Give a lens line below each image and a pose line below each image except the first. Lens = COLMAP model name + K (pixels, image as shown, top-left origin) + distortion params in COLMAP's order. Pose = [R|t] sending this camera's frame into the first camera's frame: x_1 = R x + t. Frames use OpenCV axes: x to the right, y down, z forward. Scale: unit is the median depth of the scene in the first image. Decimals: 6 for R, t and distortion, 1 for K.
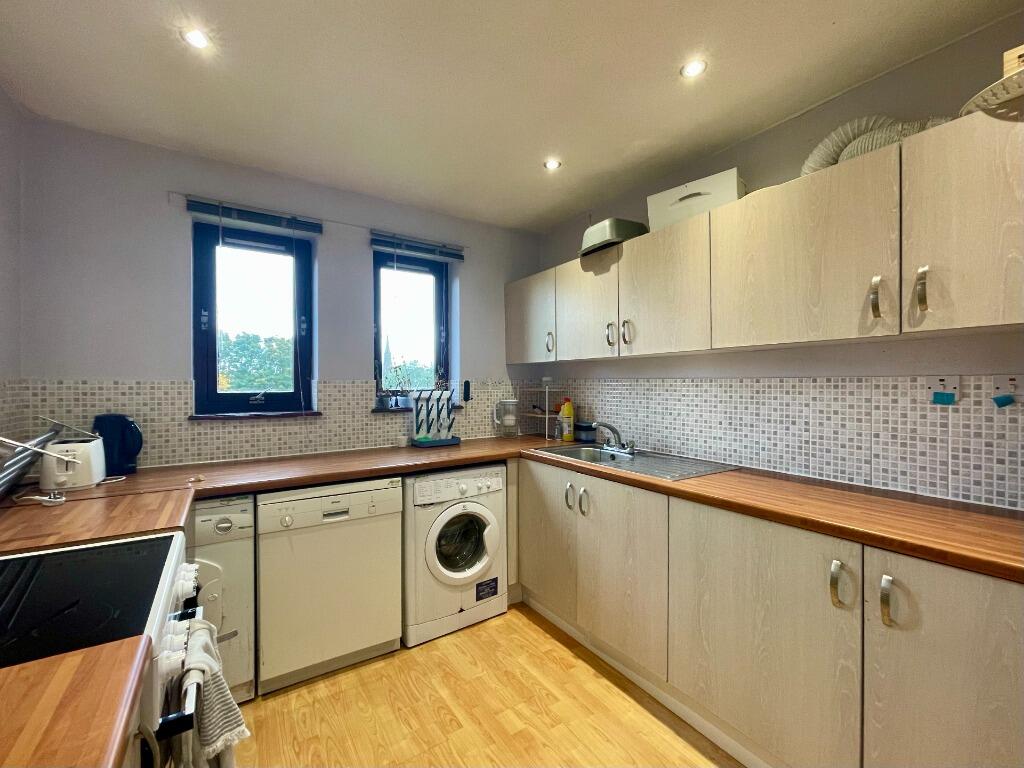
lens RADIAL K [[432.0, 0, 511.5], [0, 432.0, 383.8], [0, 0, 1]] dist [-0.009991, 0.000394]
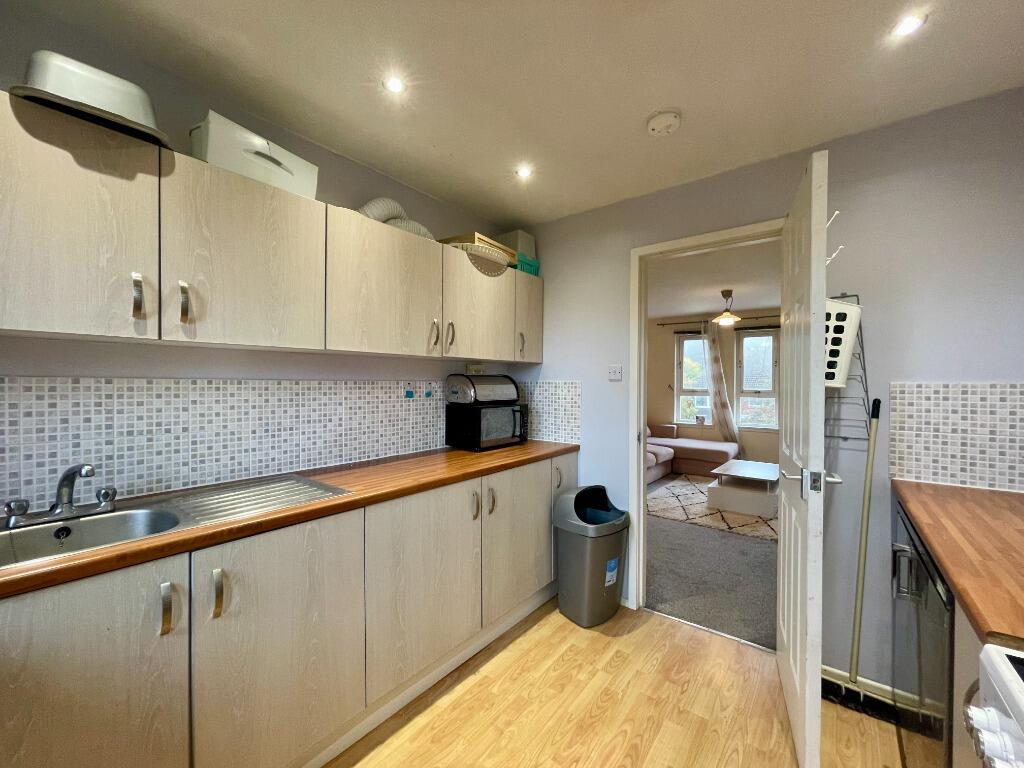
lens RADIAL K [[412.3, 0, 515.9], [0, 412.3, 384.1], [0, 0, 1]] dist [-0.012589, 0.001801]
pose [[-0.324710, 0.003304, 0.945808, -0.475785], [0.001776, 0.999994, -0.002884, -0.000808], [-0.945812, 0.000744, -0.324714, 0.804423]]
